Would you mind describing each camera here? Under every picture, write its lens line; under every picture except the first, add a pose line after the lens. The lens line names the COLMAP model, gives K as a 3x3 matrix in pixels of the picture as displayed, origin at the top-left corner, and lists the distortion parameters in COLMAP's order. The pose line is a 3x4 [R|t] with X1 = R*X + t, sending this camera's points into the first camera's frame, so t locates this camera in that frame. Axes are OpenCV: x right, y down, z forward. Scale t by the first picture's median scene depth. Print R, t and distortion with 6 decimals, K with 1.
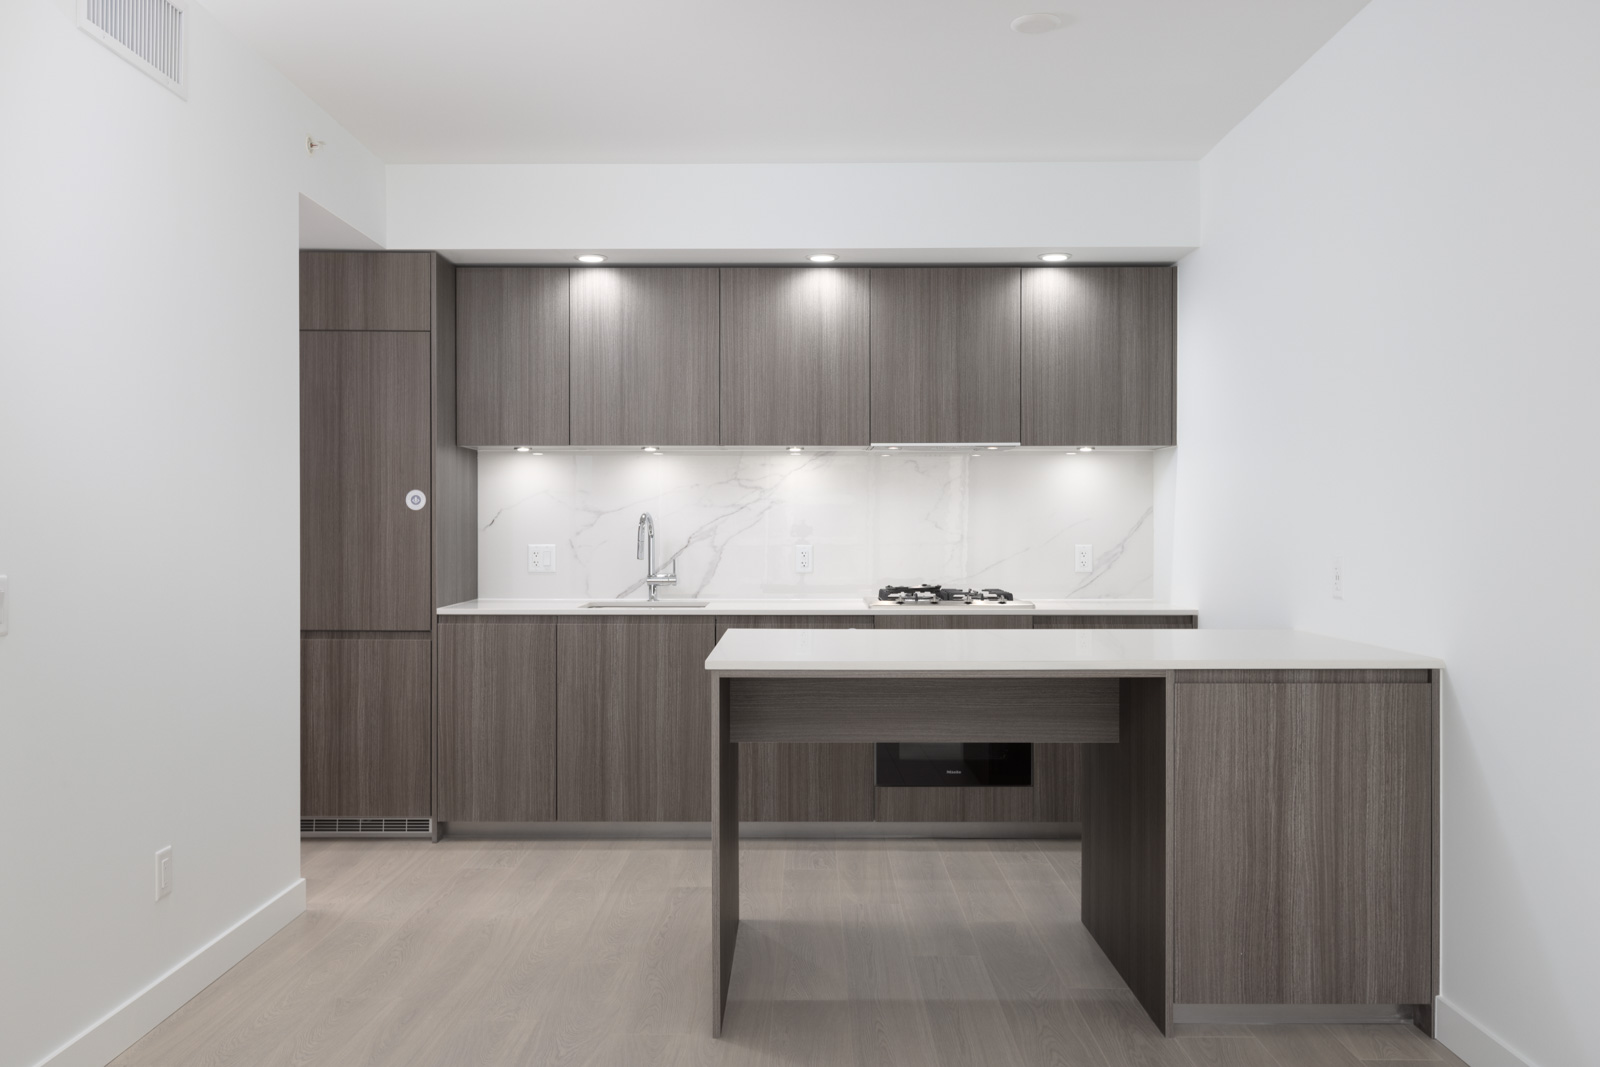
lens RADIAL K [[1288.7, 0, 798.9], [0, 1288.7, 538.8], [0, 0, 1]] dist [0.012362, 0.002930]
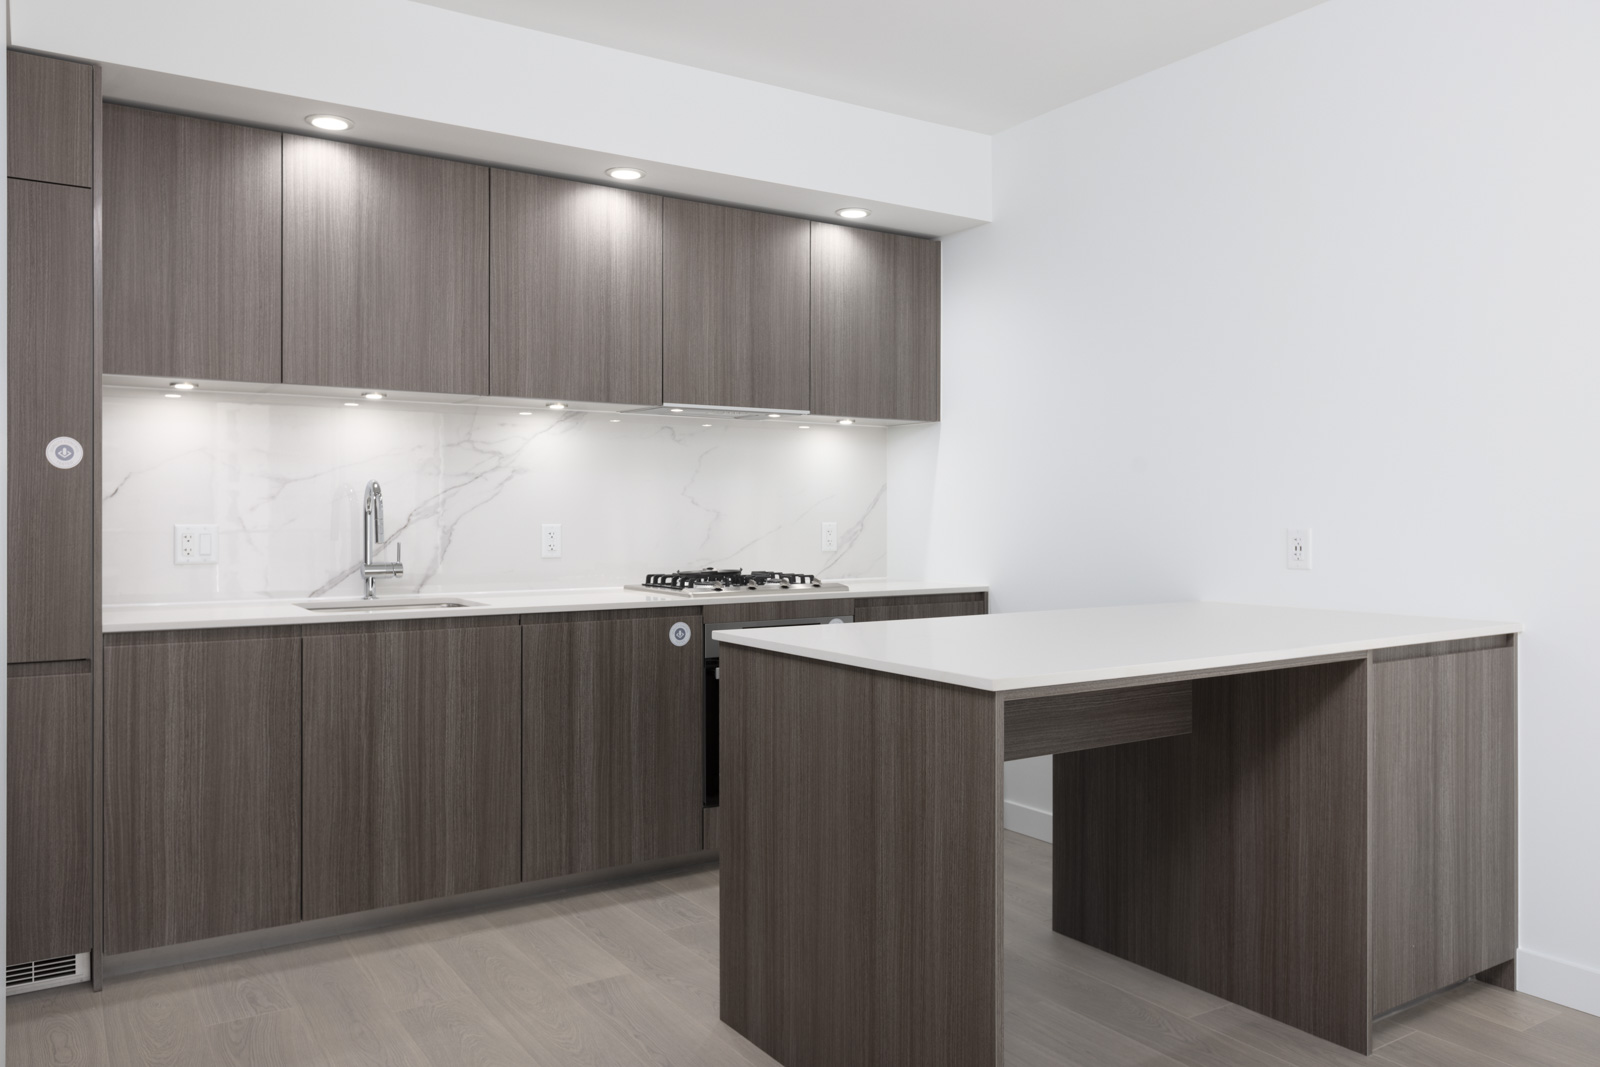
lens RADIAL K [[1169.6, 0, 800.3], [0, 1169.6, 519.8], [0, 0, 1]] dist [-0.002403, -0.002546]
pose [[0.836754, -0.001957, 0.547575, -0.291040], [0.005030, 0.999979, -0.004113, 0.006456], [-0.547556, 0.006196, 0.836746, 0.308386]]
